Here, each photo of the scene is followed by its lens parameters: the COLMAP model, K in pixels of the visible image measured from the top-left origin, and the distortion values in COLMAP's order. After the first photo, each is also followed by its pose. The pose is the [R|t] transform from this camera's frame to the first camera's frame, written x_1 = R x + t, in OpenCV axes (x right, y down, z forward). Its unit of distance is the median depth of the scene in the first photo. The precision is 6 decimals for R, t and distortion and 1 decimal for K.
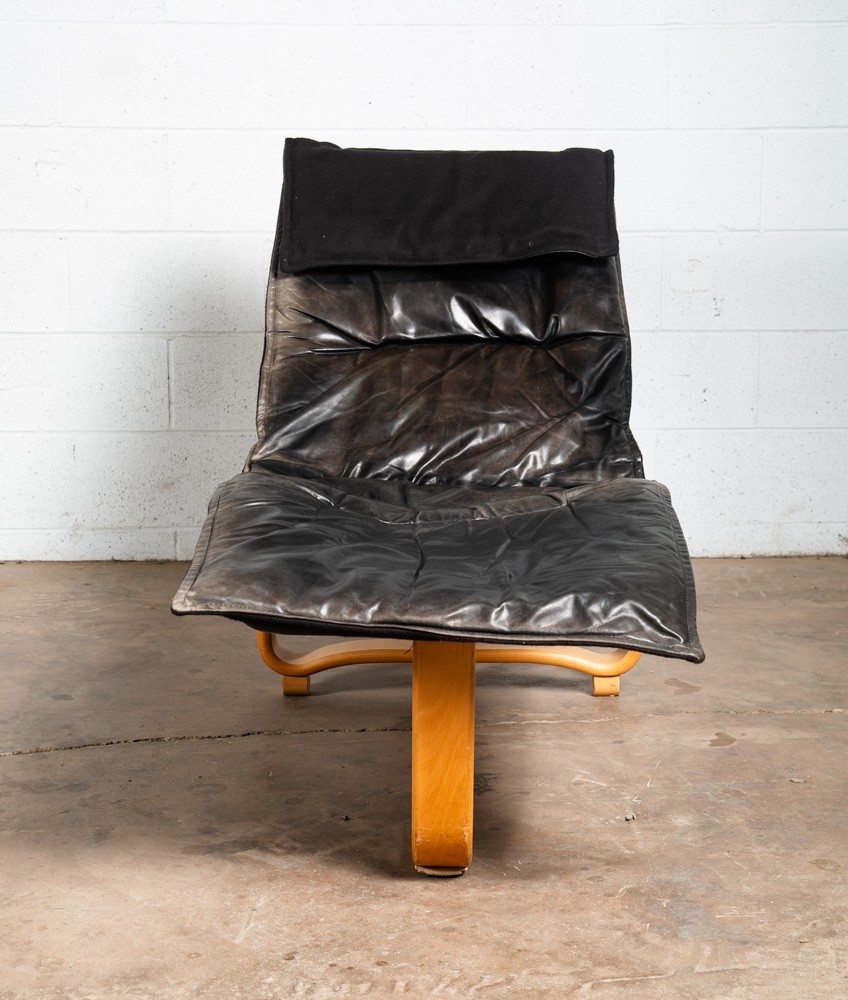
lens RADIAL K [[1950.8, 0, 434.1], [0, 1950.8, 506.0], [0, 0, 1]] dist [0.187577, 0.000000]
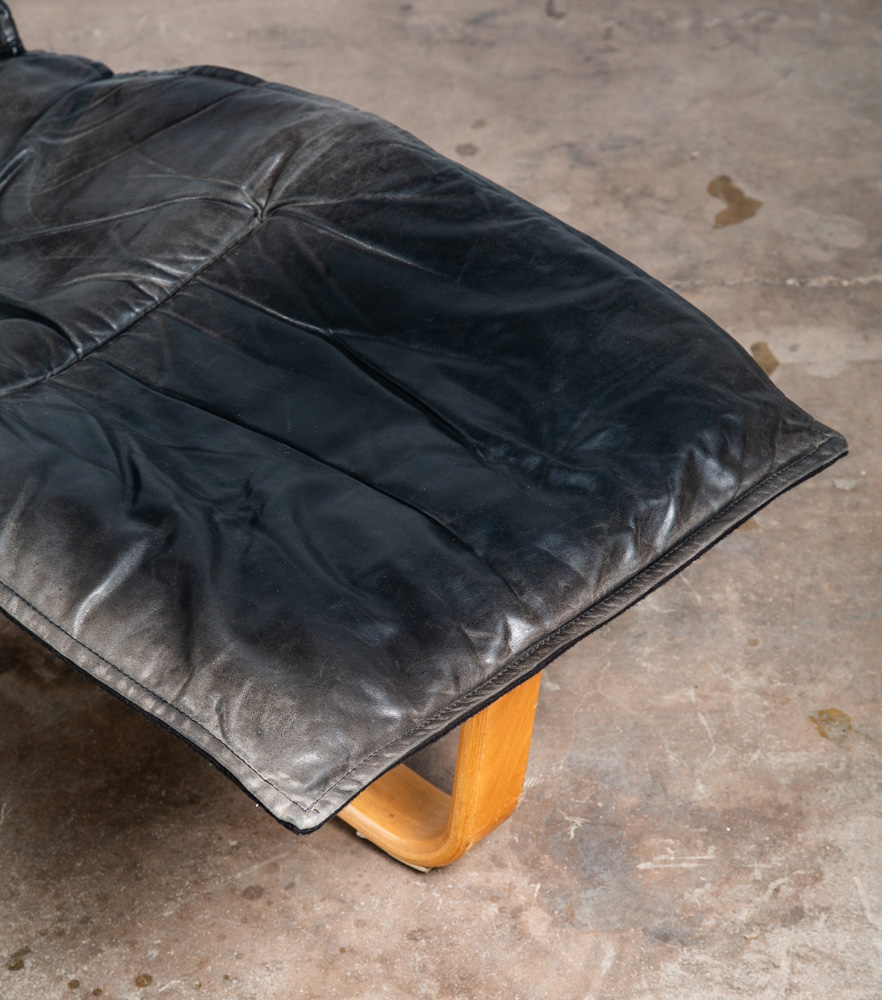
lens RADIAL K [[2661.9, 0, 442.1], [0, 2661.9, 582.7], [0, 0, 1]] dist [0.322304, 0.000000]
pose [[0.996448, 0.007294, -0.083898, 0.125617], [0.035845, 0.864756, 0.500912, -0.290797], [0.076205, -0.502140, 0.861422, 0.194331]]
